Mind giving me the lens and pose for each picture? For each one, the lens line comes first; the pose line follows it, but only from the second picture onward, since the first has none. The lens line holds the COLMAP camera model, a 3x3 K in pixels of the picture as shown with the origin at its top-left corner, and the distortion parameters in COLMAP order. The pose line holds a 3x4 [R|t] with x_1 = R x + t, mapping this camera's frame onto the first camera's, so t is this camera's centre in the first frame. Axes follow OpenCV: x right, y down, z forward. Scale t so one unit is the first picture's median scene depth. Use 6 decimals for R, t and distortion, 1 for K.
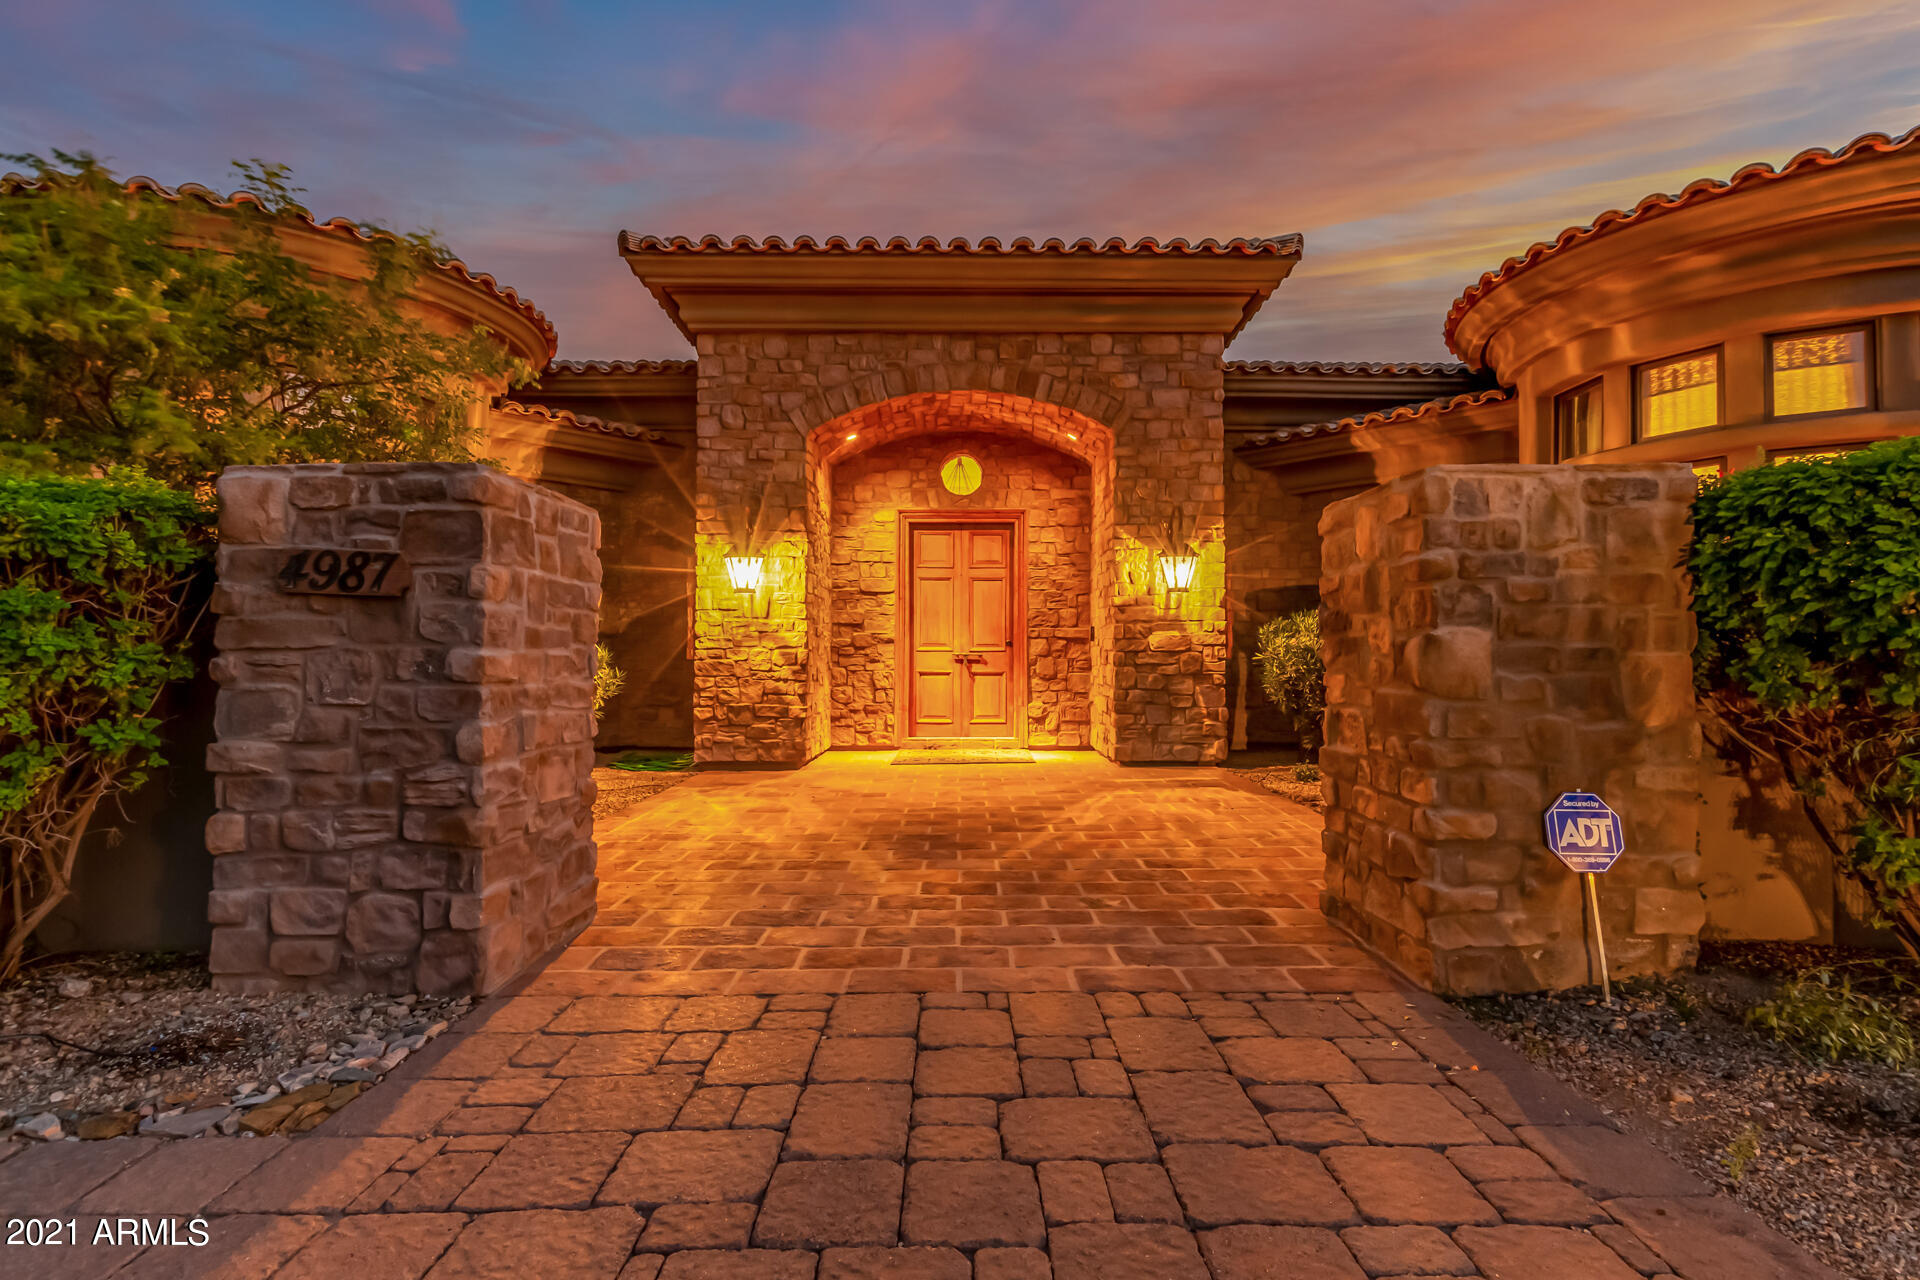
lens RADIAL K [[861.6, 0, 960.0], [0, 861.6, 640.0], [0, 0, 1]] dist [0.001102, 0.000247]
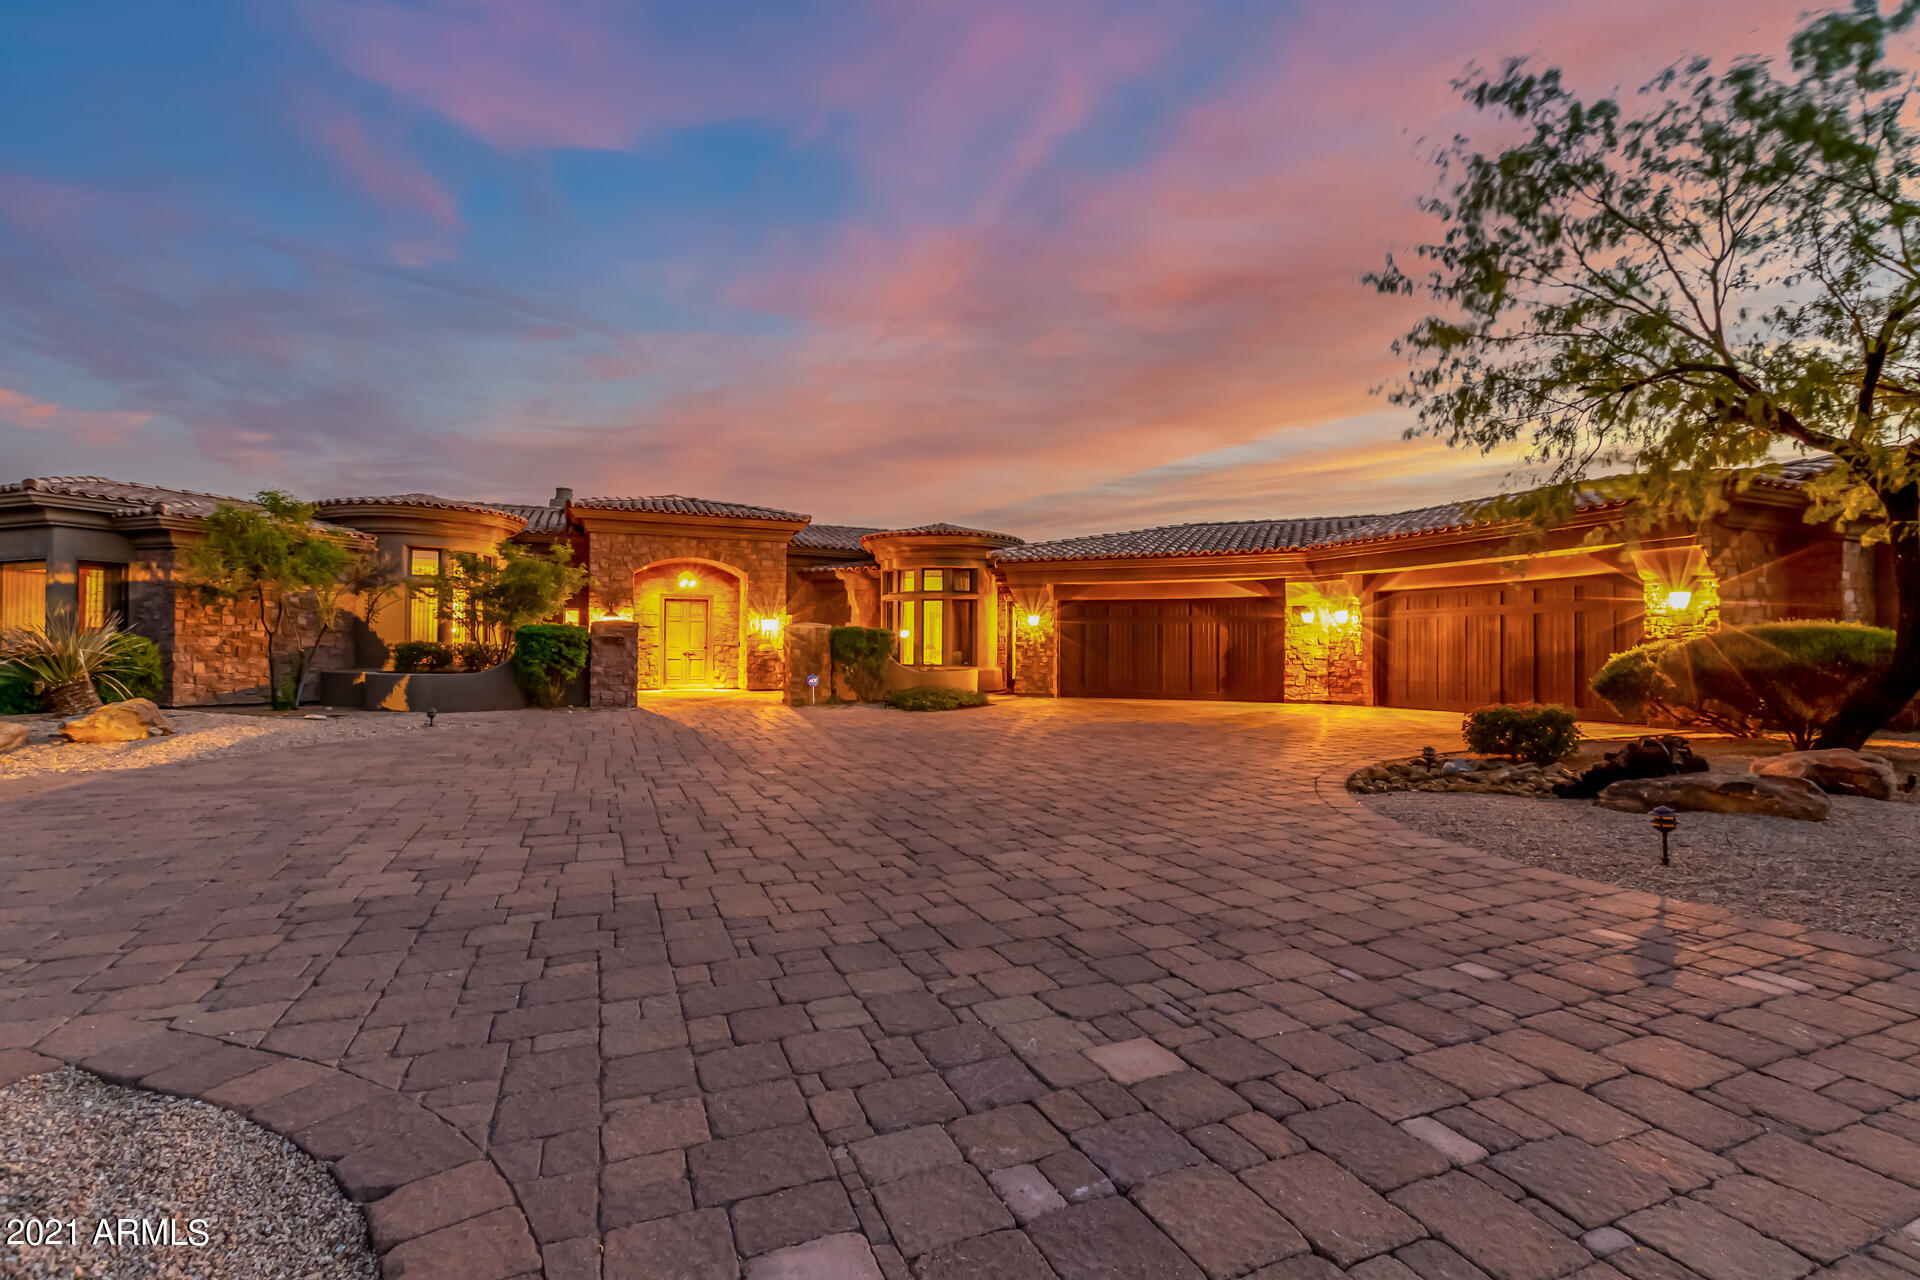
lens RADIAL K [[861.6, 0, 960.0], [0, 861.6, 640.0], [0, 0, 1]] dist [0.001102, 0.000247]
pose [[0.921620, 0.010424, 0.387954, -0.278315], [-0.013293, 0.999901, 0.004713, -0.046750], [-0.387866, -0.009500, 0.921667, -1.903331]]
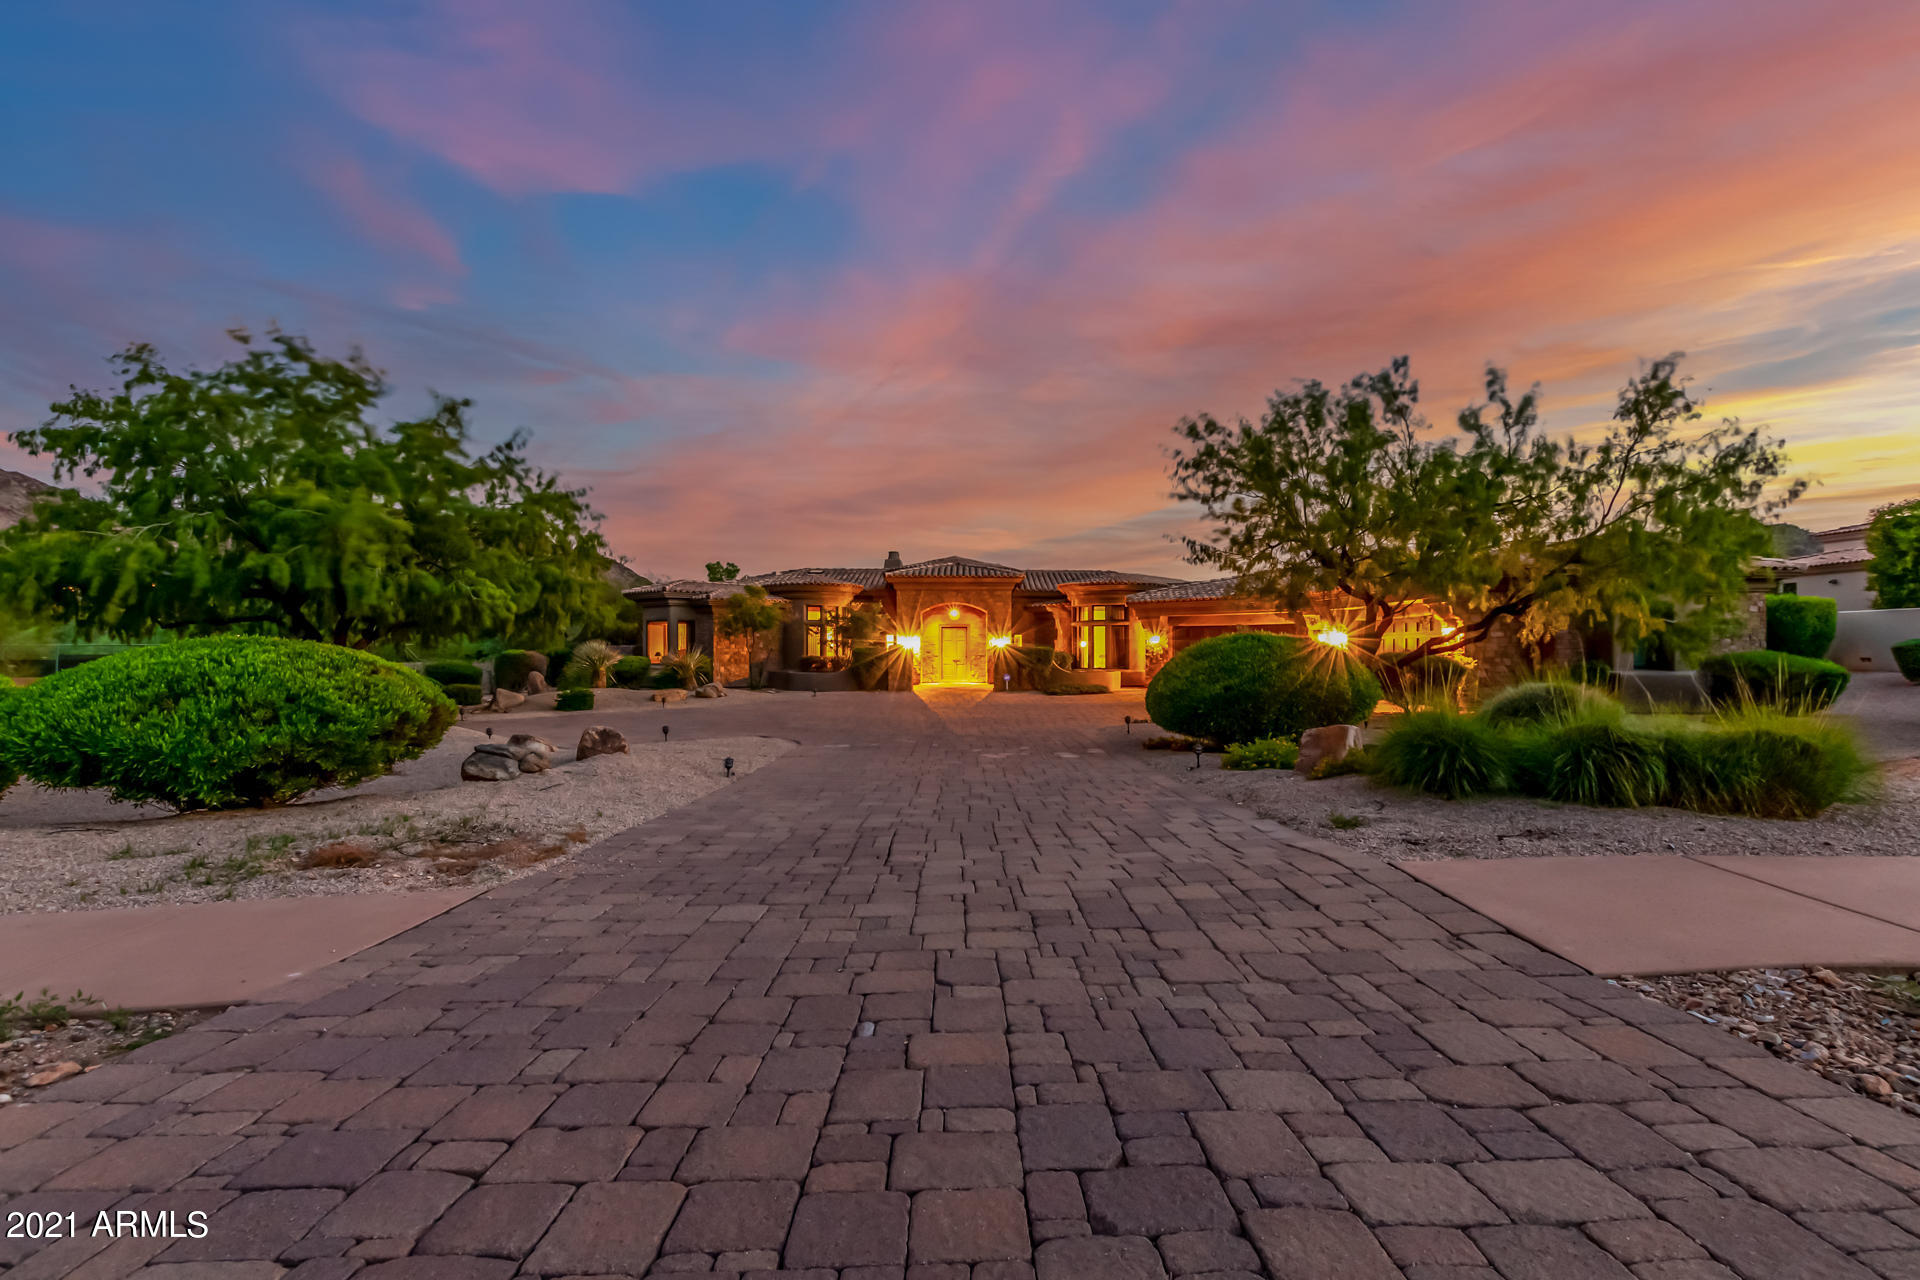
lens RADIAL K [[861.6, 0, 960.0], [0, 861.6, 640.0], [0, 0, 1]] dist [0.001102, 0.000247]
pose [[0.999998, 0.001509, -0.001242, 0.039428], [-0.001499, 0.999969, 0.007732, -0.124369], [0.001254, -0.007730, 0.999969, -3.573803]]
